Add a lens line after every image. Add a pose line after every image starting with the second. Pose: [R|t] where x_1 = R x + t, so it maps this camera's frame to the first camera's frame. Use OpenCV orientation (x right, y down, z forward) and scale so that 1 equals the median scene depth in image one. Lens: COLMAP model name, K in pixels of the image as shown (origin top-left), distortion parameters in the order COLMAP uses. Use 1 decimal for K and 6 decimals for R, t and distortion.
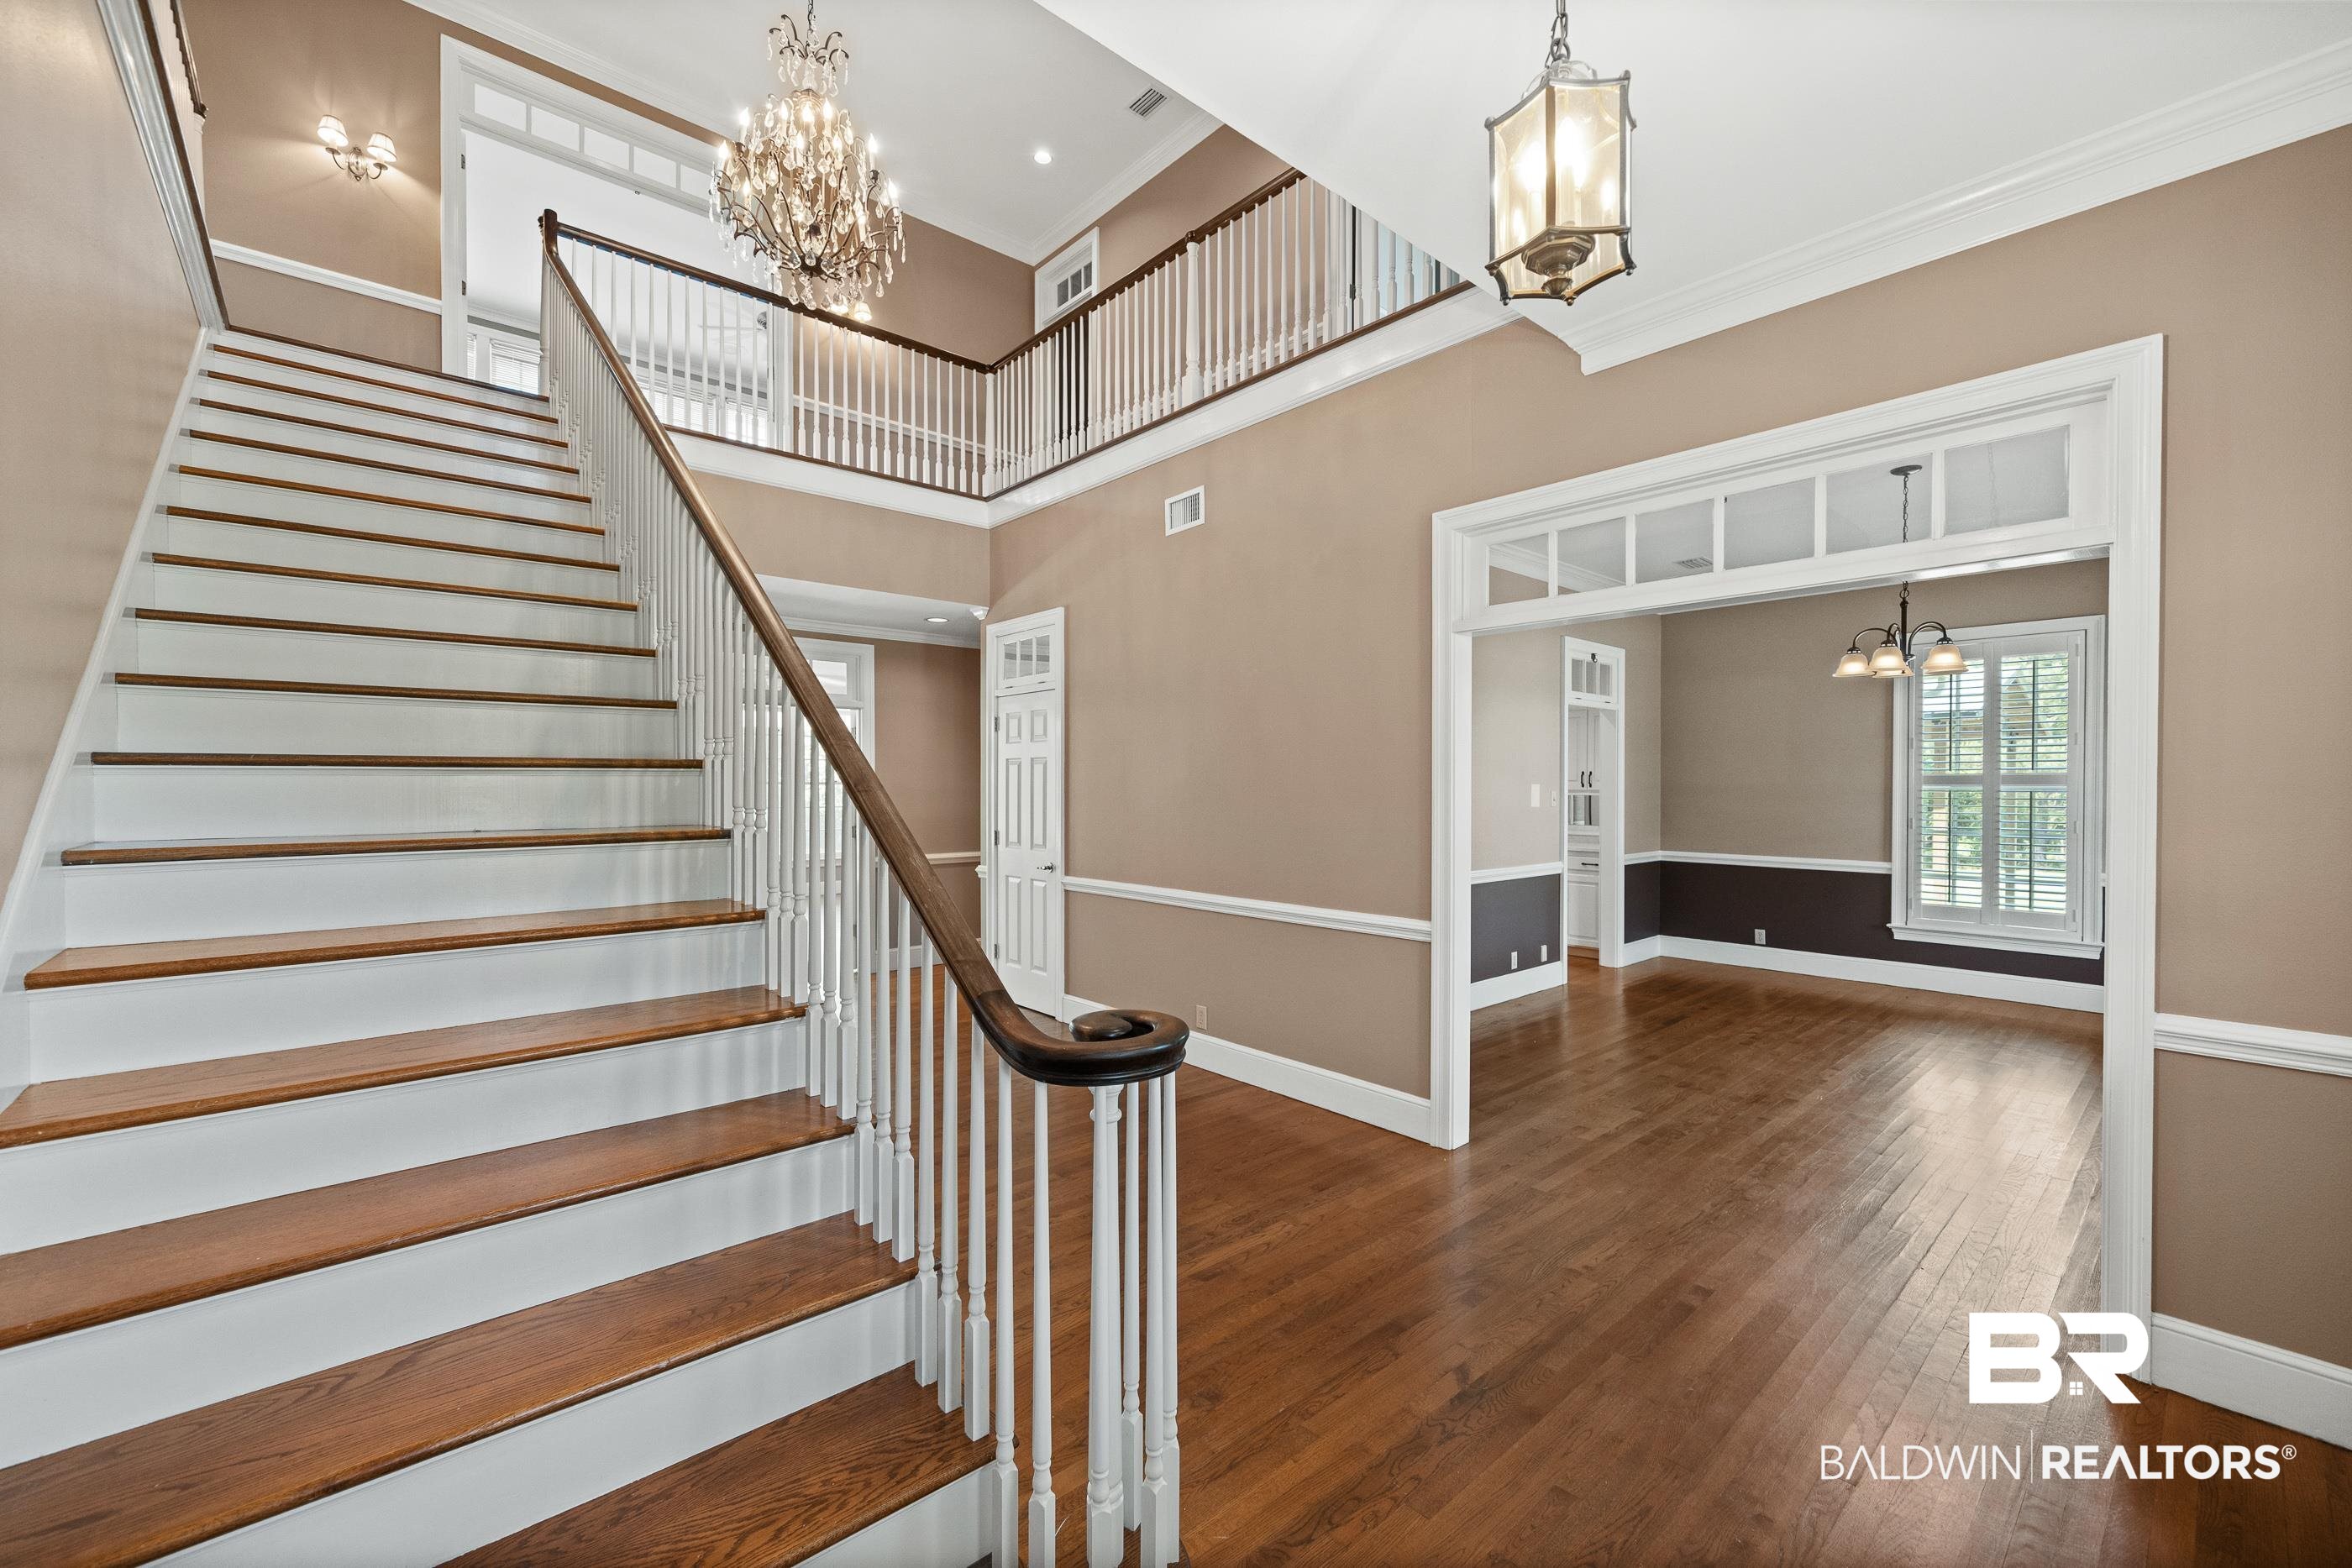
lens RADIAL K [[925.1, 0, 1180.6], [0, 925.1, 793.4], [0, 0, 1]] dist [0.001388, 0.000096]
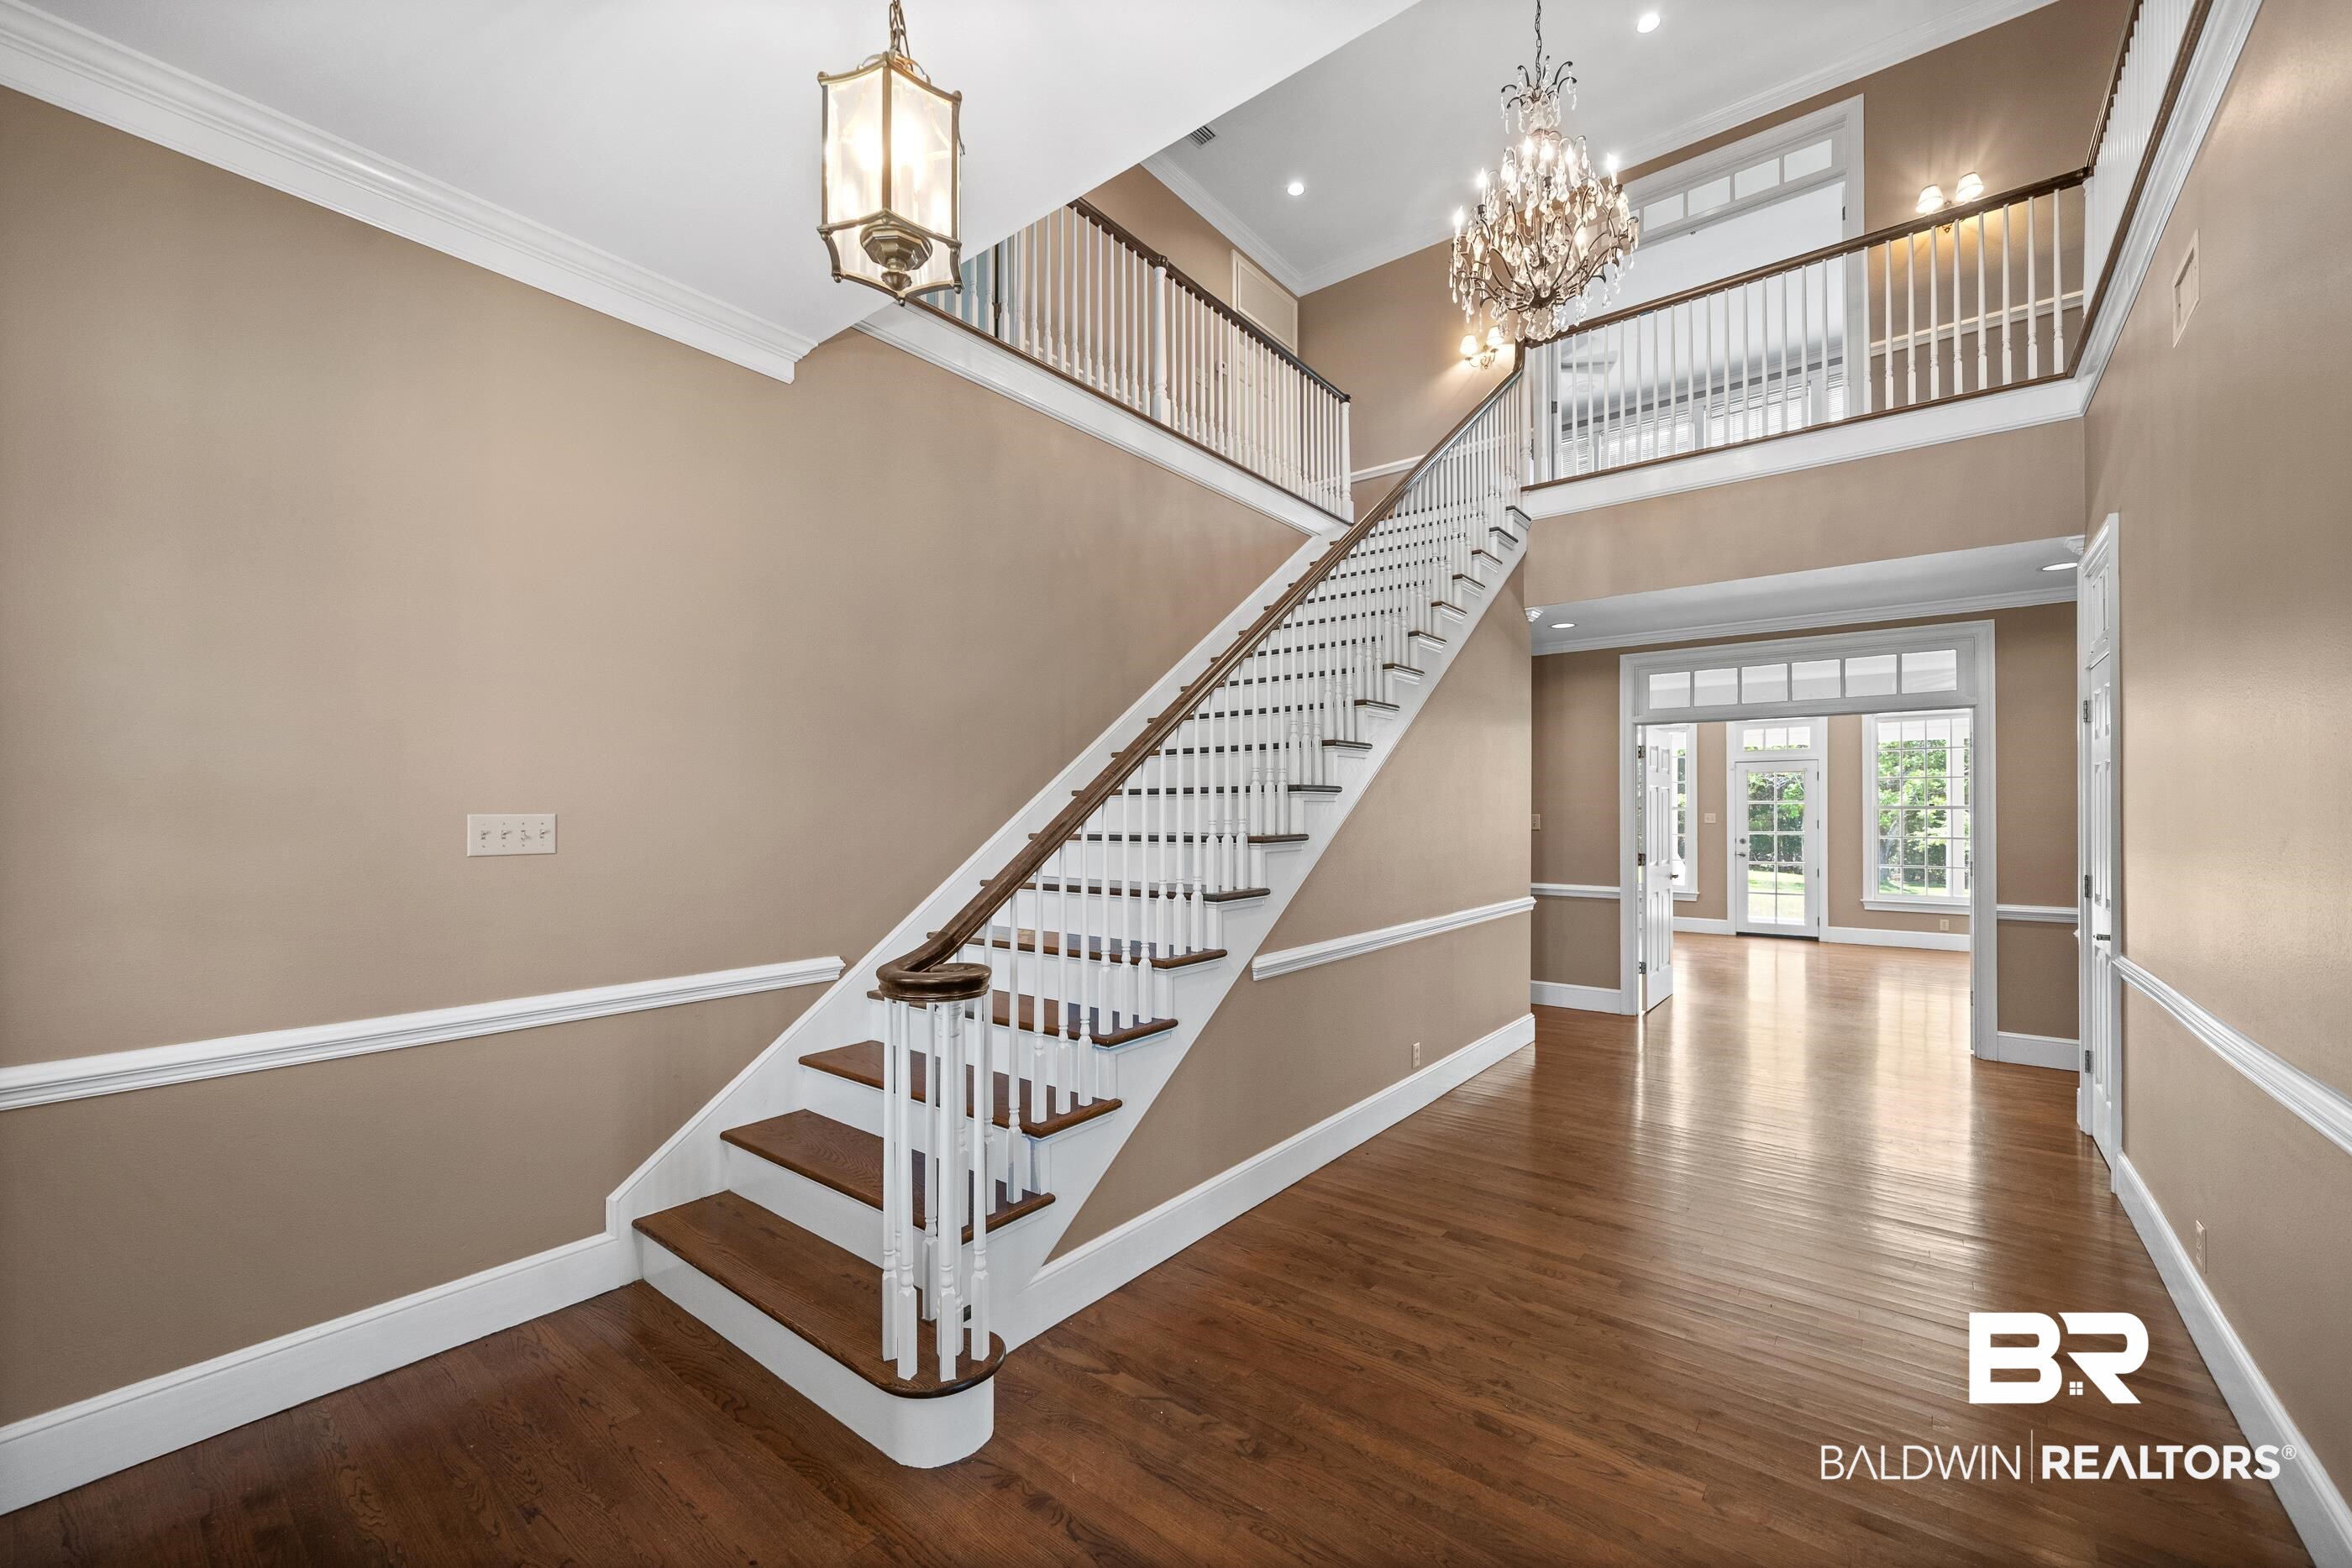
lens RADIAL K [[934.3, 0, 1176.6], [0, 934.3, 805.9], [0, 0, 1]] dist [-0.000379, -0.000078]
pose [[0.192036, -0.007523, -0.981359, 0.361359], [-0.009731, 0.999907, -0.009570, 0.003890], [0.981340, 0.011387, 0.191945, 0.278685]]
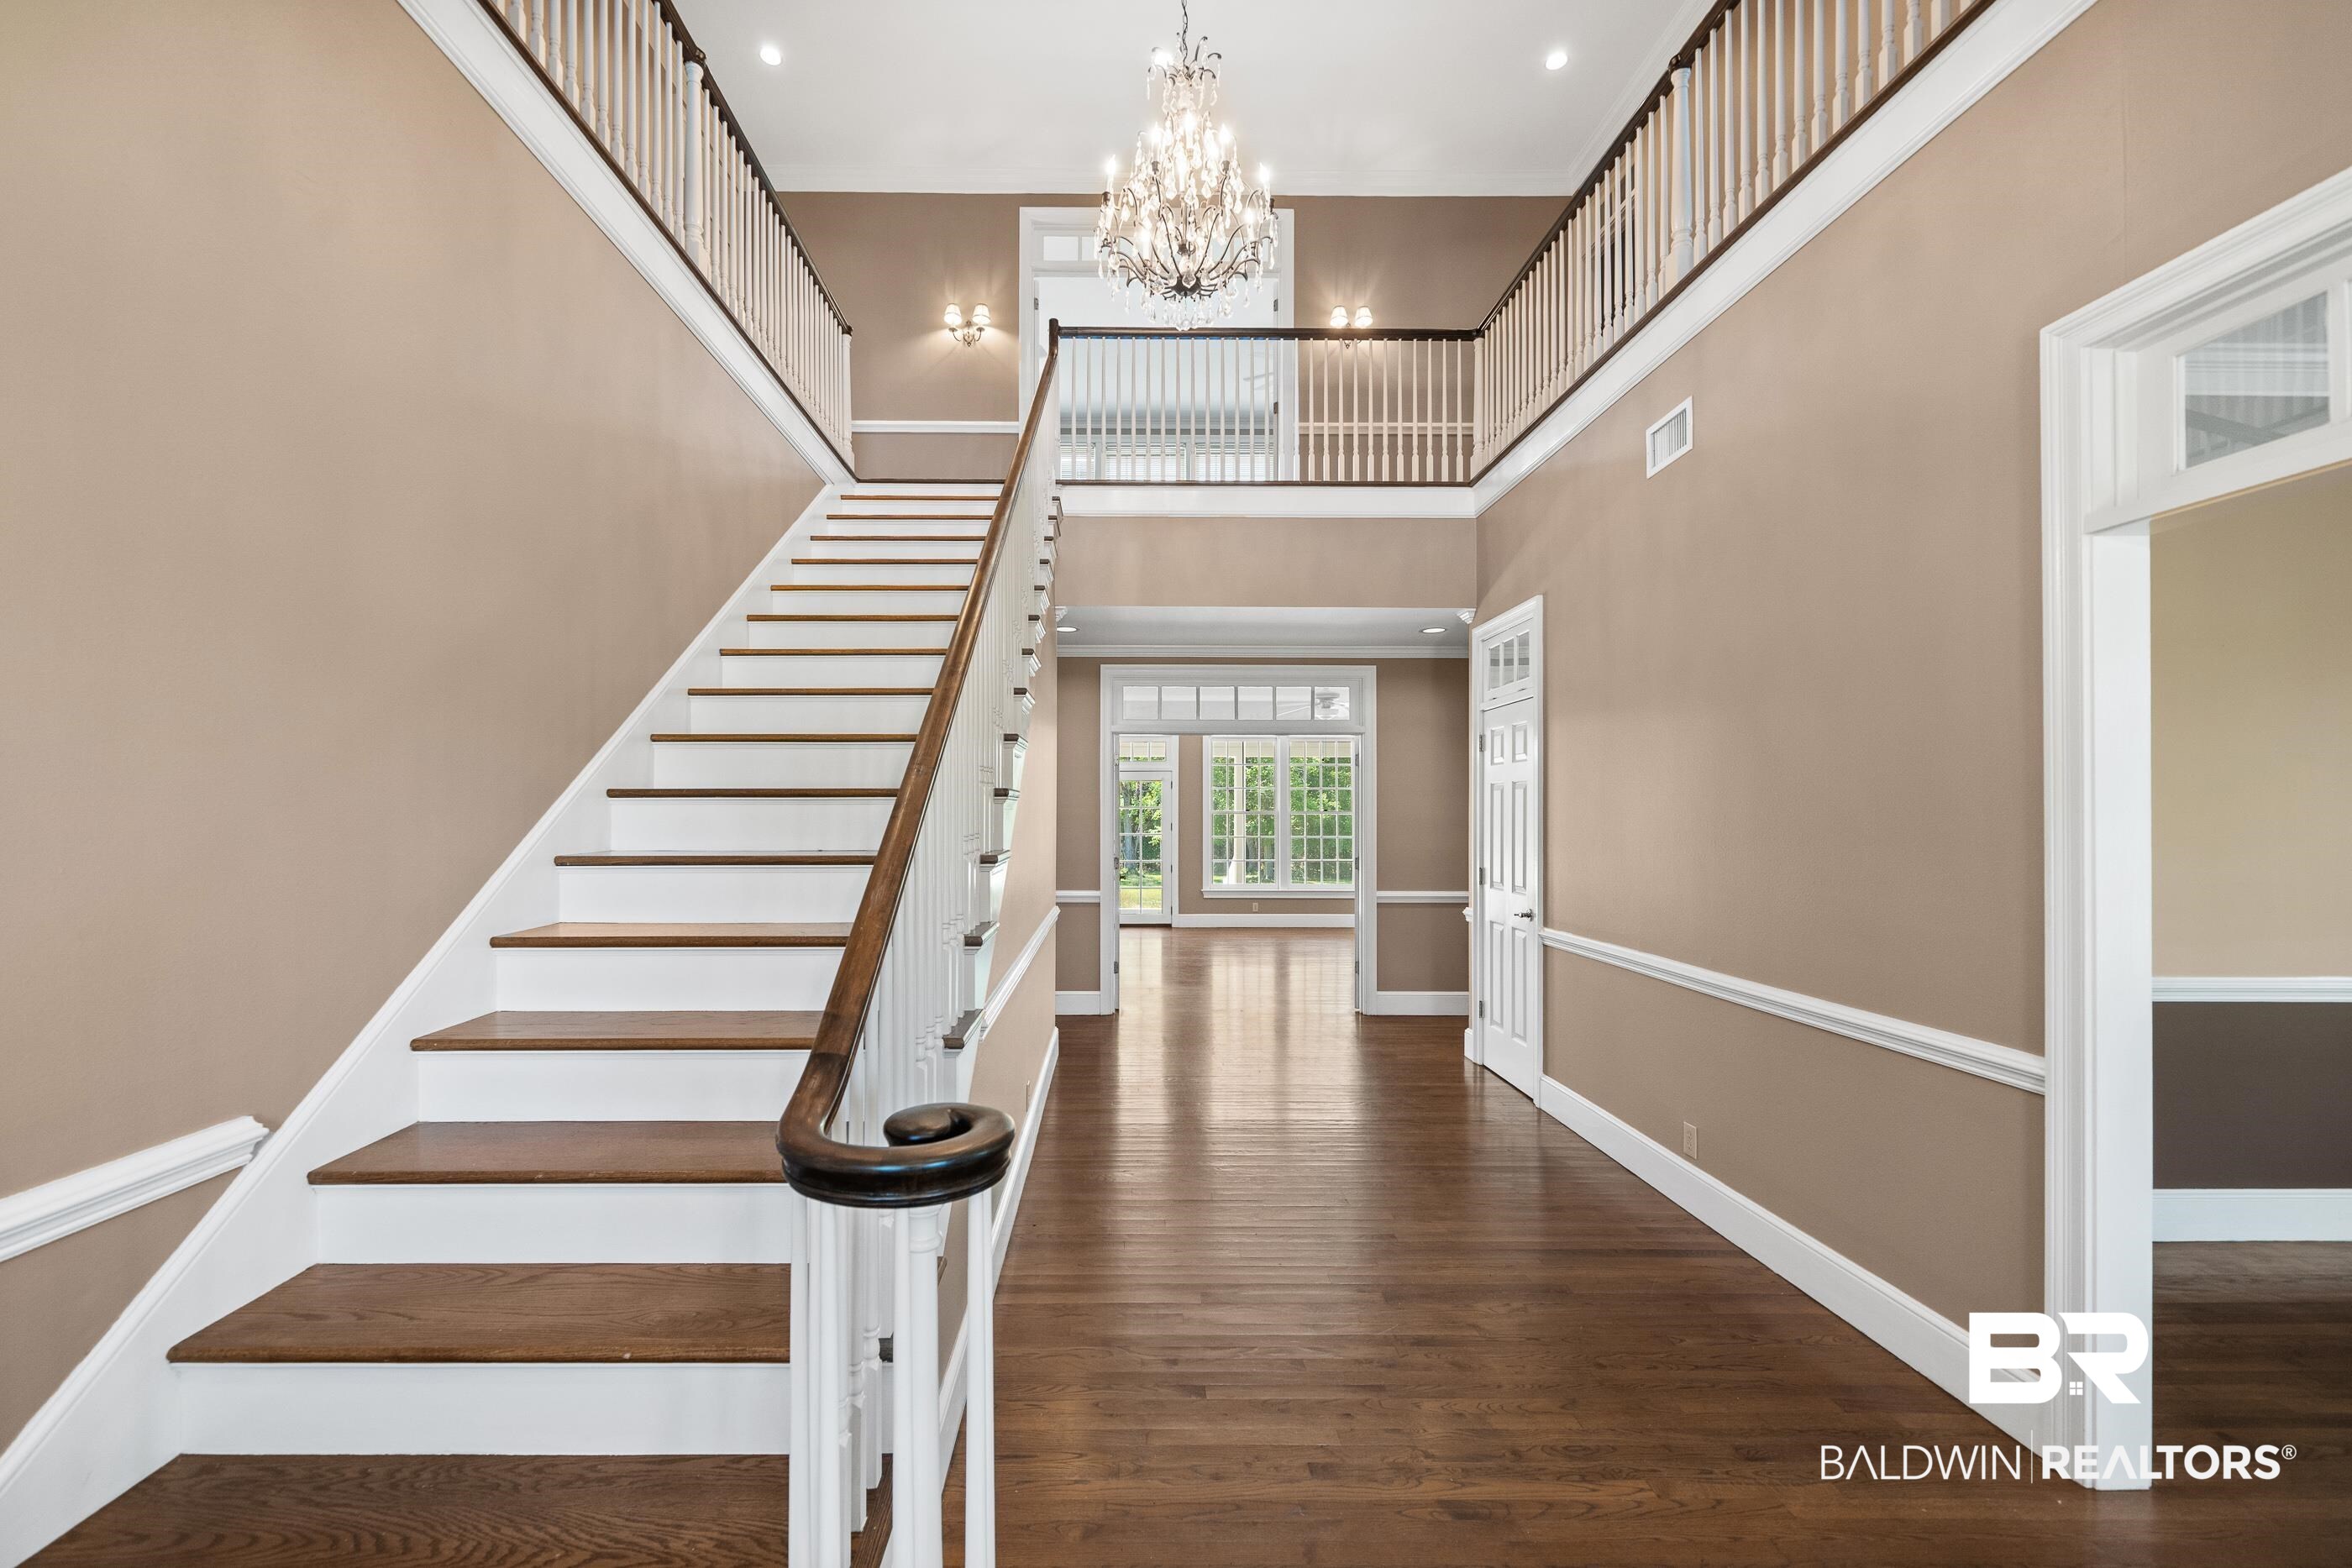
lens RADIAL K [[965.7, 0, 1136.4], [0, 965.7, 805.2], [0, 0, 1]] dist [0.001117, 0.000245]
pose [[0.762576, -0.005922, -0.646872, 0.150781], [-0.007285, 0.999816, -0.017741, 0.000711], [0.646858, 0.018241, 0.762392, 0.130064]]
